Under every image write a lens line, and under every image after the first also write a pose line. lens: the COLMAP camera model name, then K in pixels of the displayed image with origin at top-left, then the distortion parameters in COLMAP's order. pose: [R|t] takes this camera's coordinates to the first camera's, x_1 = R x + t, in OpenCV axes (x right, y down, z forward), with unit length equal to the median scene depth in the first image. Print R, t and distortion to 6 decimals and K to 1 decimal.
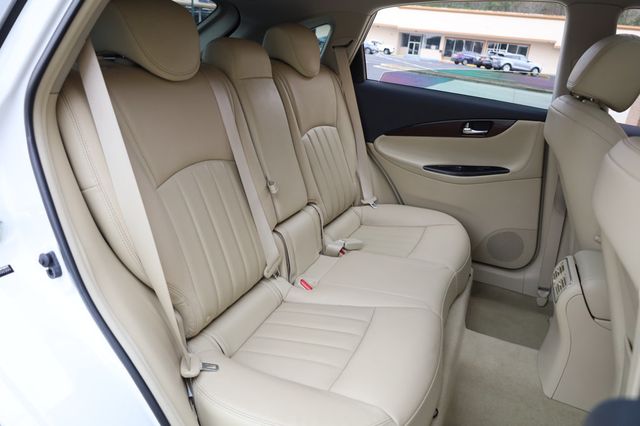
lens RADIAL K [[444.4, 0, 320.0], [0, 444.4, 213.0], [0, 0, 1]] dist [-0.002736, -0.000647]
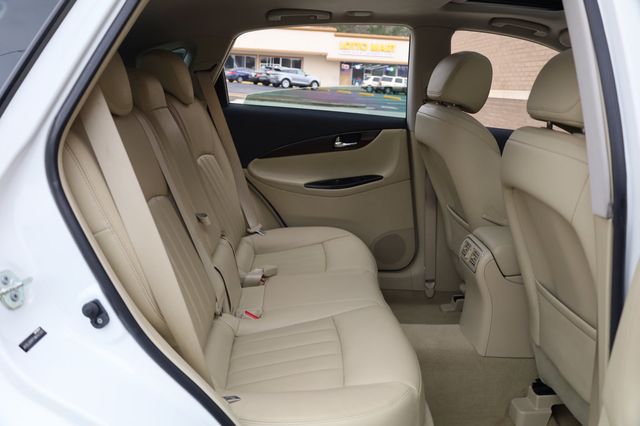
lens RADIAL K [[541.1, 0, 320.0], [0, 541.1, 213.0], [0, 0, 1]] dist [0.002424, -0.002268]
pose [[0.895590, -0.155198, 0.416931, -0.264299], [0.191755, 0.980317, -0.046988, 0.022019], [-0.401432, 0.122030, 0.907723, -0.106269]]
